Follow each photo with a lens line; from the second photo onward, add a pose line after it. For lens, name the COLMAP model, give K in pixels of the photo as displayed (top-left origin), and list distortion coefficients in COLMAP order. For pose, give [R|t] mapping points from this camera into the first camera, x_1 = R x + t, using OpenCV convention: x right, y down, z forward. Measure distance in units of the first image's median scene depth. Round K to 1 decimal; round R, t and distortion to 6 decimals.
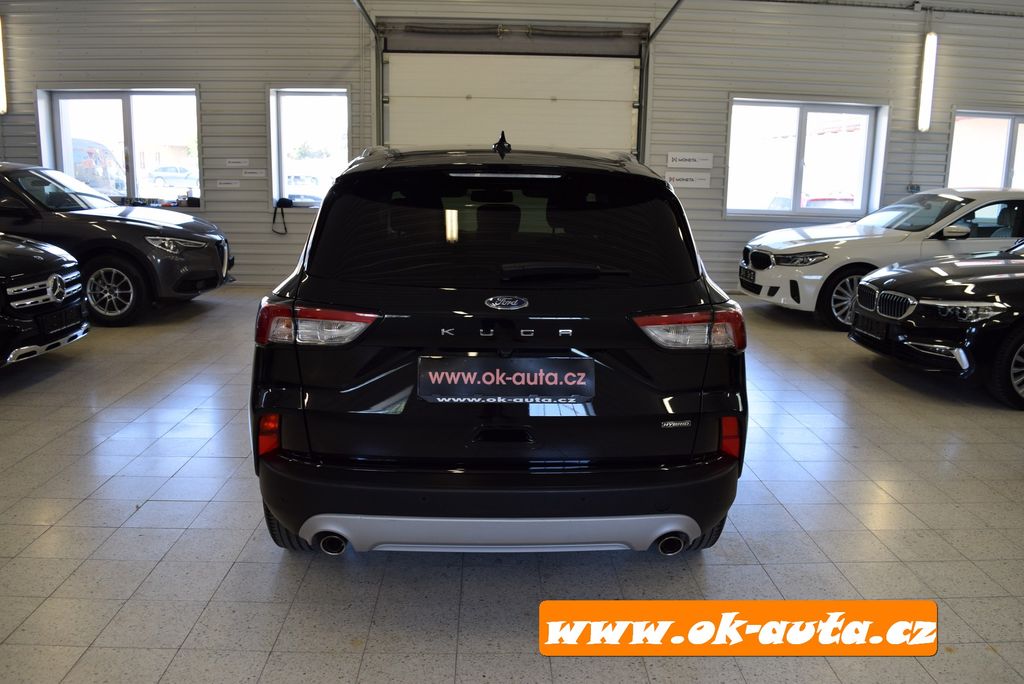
lens RADIAL K [[796.8, 0, 512.0], [0, 796.8, 342.0], [0, 0, 1]] dist [-0.087232, 0.002483]
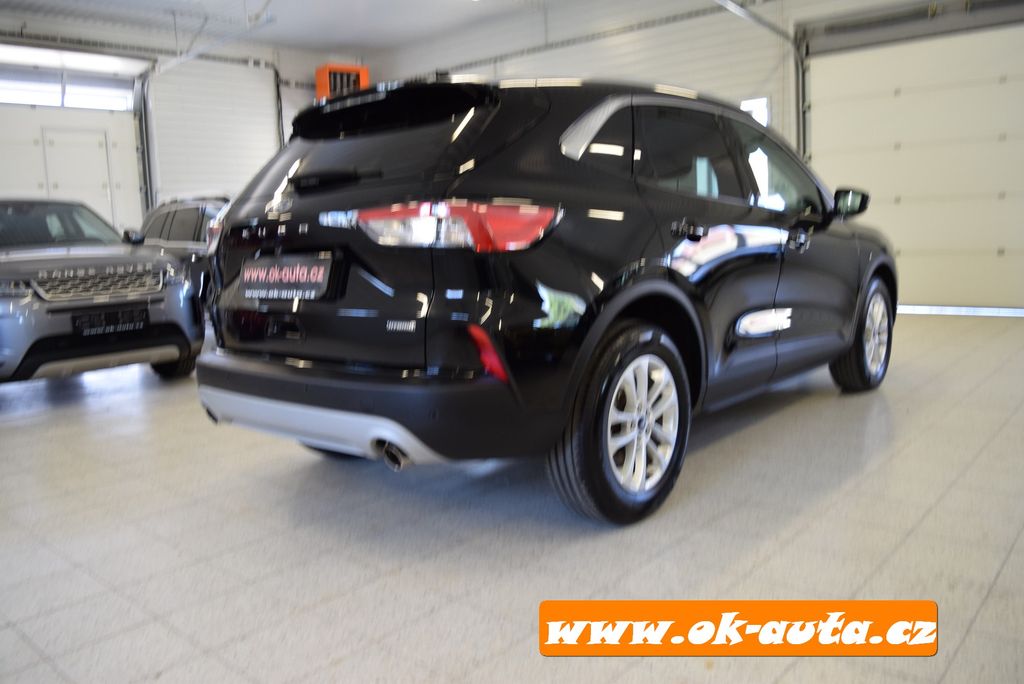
lens RADIAL K [[796.8, 0, 512.0], [0, 796.8, 342.0], [0, 0, 1]] dist [-0.087232, 0.002483]
pose [[0.731109, 0.037569, -0.681225, 0.233763], [-0.084226, 0.995815, -0.035475, 0.035937], [0.677042, 0.083313, 0.731214, 0.101903]]
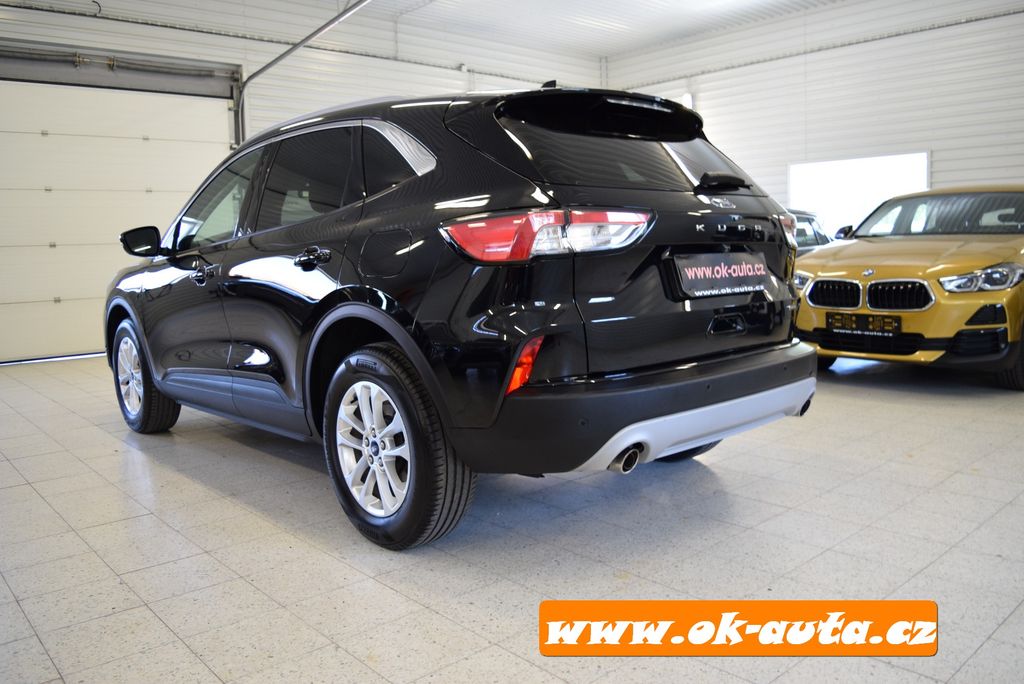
lens RADIAL K [[796.8, 0, 512.0], [0, 796.8, 342.0], [0, 0, 1]] dist [-0.087232, 0.002483]
pose [[0.766633, -0.109783, 0.632631, -0.227522], [0.172007, 0.984377, -0.037618, 0.031854], [-0.618617, 0.137656, 0.773540, 0.082364]]
